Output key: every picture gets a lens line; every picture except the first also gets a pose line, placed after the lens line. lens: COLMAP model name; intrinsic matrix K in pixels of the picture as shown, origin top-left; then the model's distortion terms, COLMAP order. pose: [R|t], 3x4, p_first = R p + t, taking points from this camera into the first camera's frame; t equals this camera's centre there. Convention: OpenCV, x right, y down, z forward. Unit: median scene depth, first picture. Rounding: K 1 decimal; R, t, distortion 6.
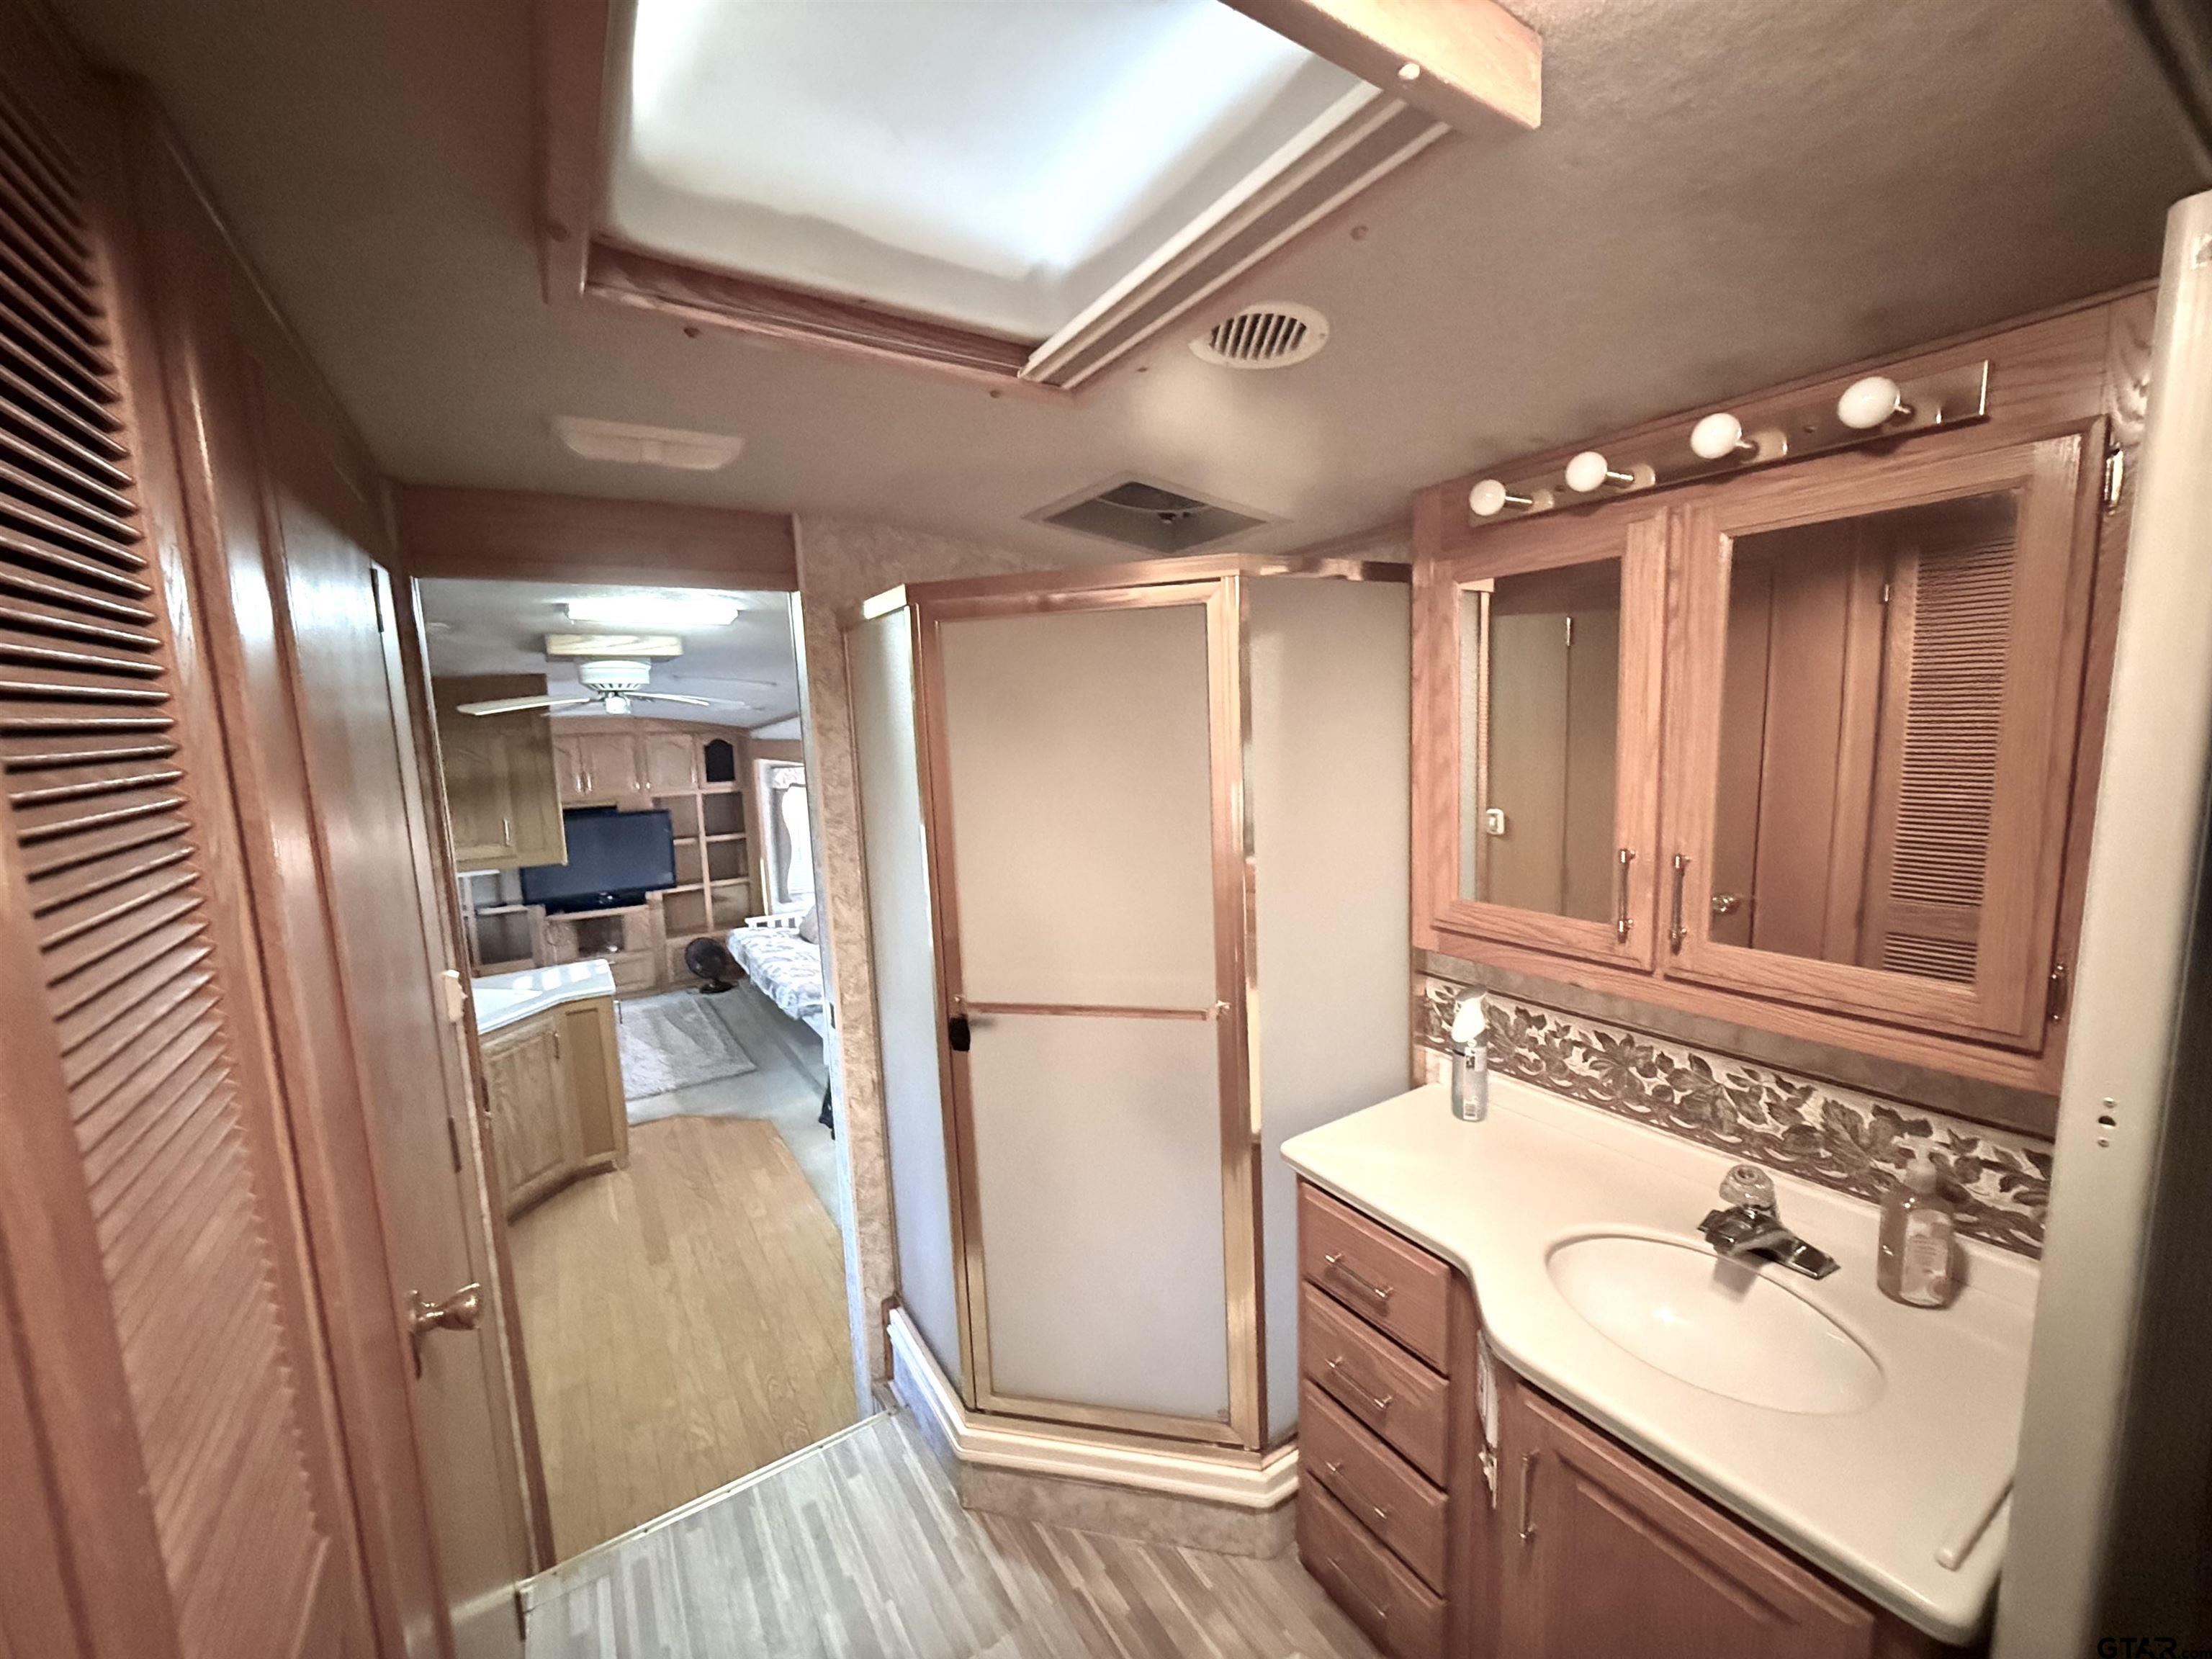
lens RADIAL K [[871.9, 0, 1114.8], [0, 871.9, 834.1], [0, 0, 1]] dist [0.002289, 0.000043]
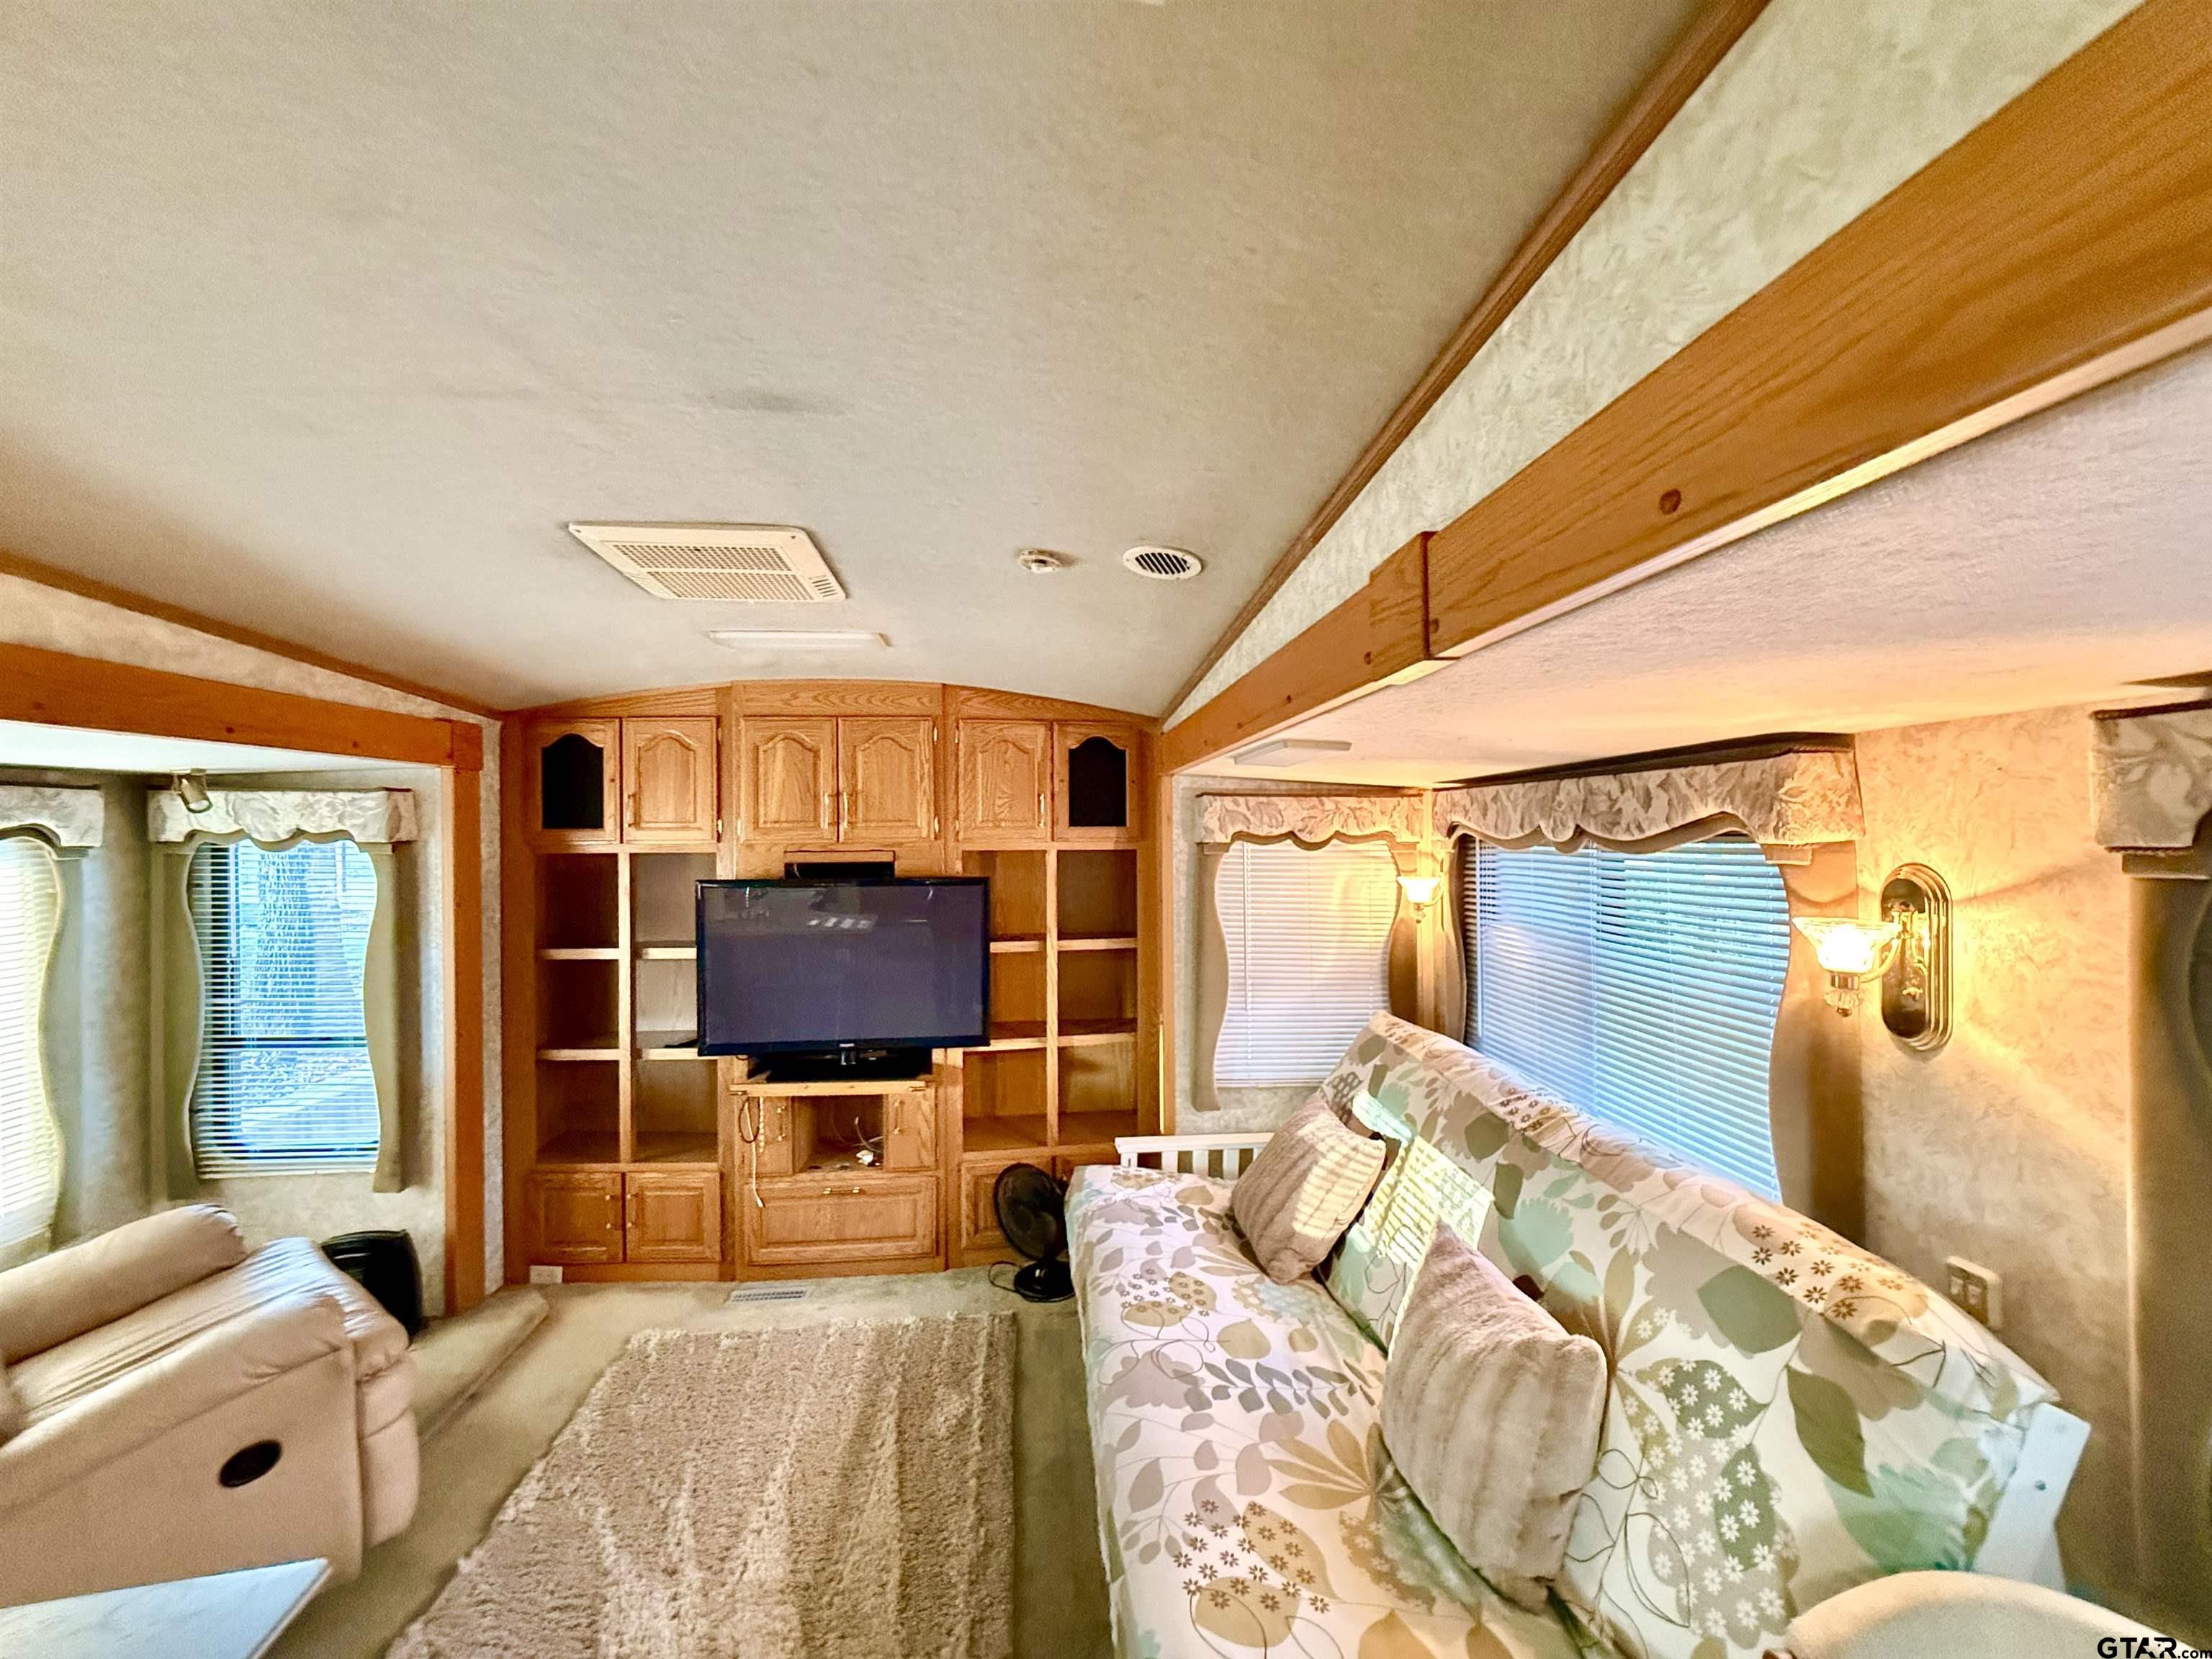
lens RADIAL K [[871.9, 0, 1114.8], [0, 871.9, 834.1], [0, 0, 1]] dist [0.002289, 0.000043]
pose [[0.890459, 0.029072, -0.454133, -0.250245], [-0.082430, 0.991753, -0.098138, -0.011136], [0.447535, 0.124822, 0.885512, 0.645681]]
